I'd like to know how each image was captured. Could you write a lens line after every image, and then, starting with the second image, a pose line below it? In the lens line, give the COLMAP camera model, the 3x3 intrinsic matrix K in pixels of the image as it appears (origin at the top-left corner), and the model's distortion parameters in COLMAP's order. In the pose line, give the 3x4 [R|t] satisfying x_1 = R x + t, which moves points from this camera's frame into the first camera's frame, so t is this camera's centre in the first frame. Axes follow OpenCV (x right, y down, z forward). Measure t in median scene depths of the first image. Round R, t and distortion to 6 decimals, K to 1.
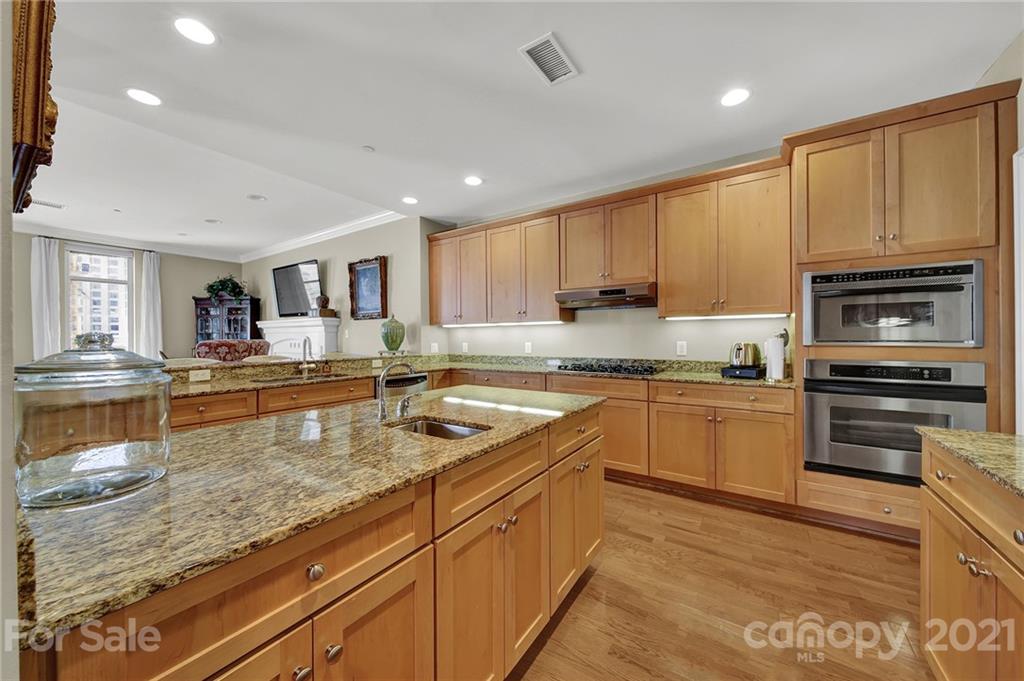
lens RADIAL K [[367.7, 0, 513.9], [0, 367.7, 338.9], [0, 0, 1]] dist [-0.000435, -0.001219]
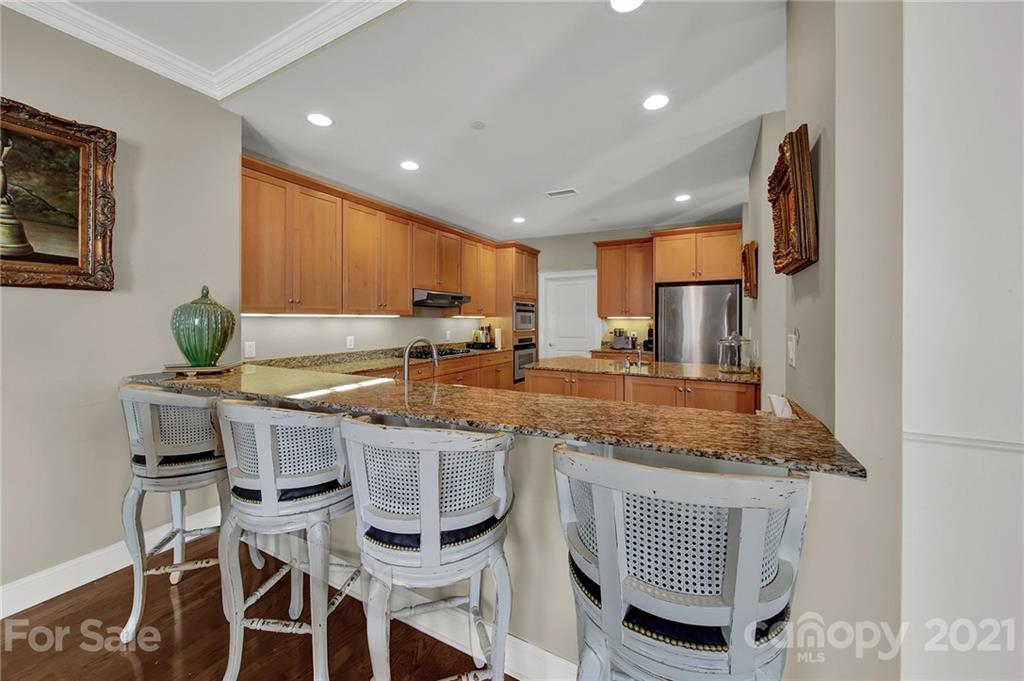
lens RADIAL K [[367.7, 0, 507.5], [0, 367.7, 321.1], [0, 0, 1]] dist [-0.000435, -0.001219]
pose [[-0.072726, 0.003438, 0.997346, -1.118736], [0.001096, 0.999994, -0.003367, -0.029978], [-0.997351, 0.000849, -0.072729, 0.860386]]
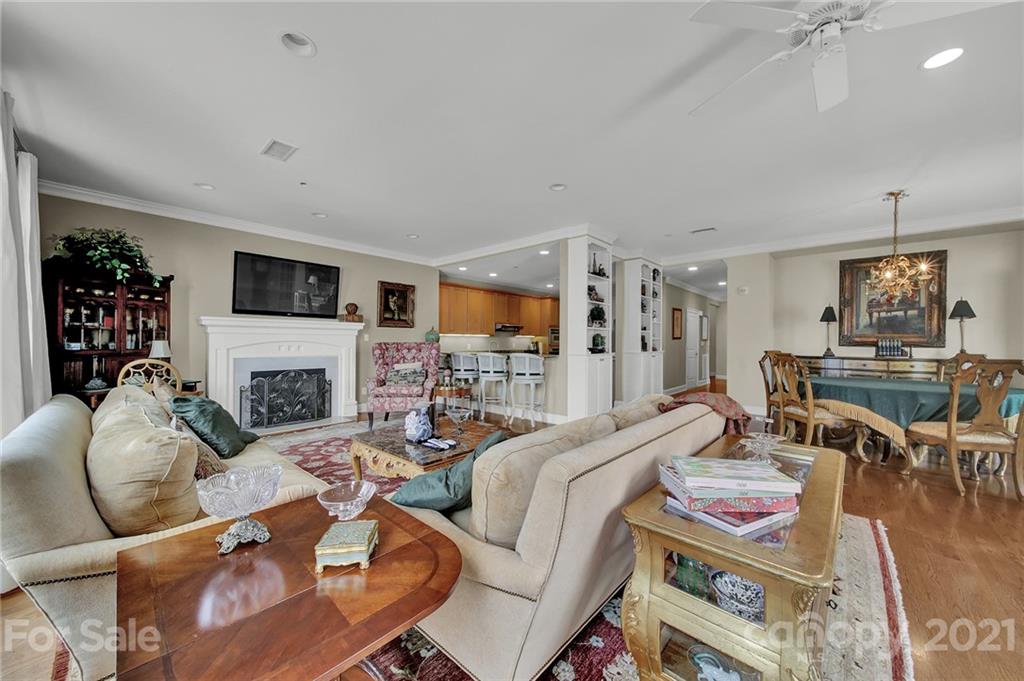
lens RADIAL K [[367.7, 0, 516.6], [0, 367.7, 341.3], [0, 0, 1]] dist [-0.000435, -0.001219]
pose [[0.145377, 0.009176, 0.989334, -2.504863], [-0.005204, 0.999950, -0.008510, 0.012272], [-0.989363, -0.003911, 0.145418, 0.538697]]
